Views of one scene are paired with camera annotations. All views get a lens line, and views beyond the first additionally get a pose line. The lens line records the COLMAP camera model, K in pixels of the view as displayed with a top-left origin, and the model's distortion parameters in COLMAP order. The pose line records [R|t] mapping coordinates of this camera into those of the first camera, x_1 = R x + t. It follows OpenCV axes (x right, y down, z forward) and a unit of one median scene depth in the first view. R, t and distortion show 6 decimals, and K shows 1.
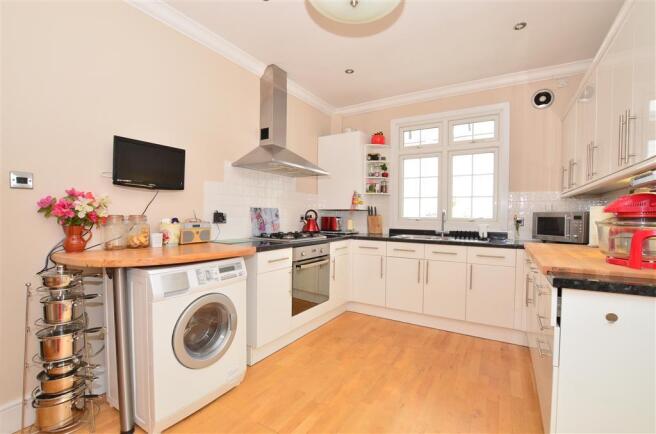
lens RADIAL K [[292.3, 0, 328.6], [0, 292.3, 220.2], [0, 0, 1]] dist [-0.021921, 0.000029]
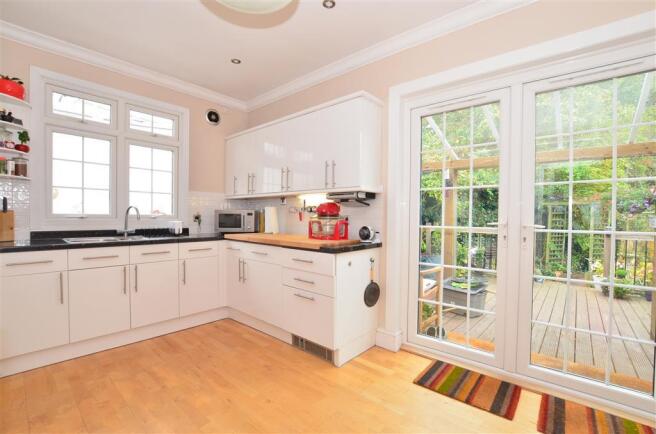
lens RADIAL K [[307.5, 0, 328.0], [0, 307.5, 217.0], [0, 0, 1]] dist [-0.001636, -0.000433]
pose [[0.167386, -0.017100, 0.985743, -0.421604], [0.006858, 0.999846, 0.016180, -0.012438], [-0.985868, 0.004052, 0.167478, 0.267736]]
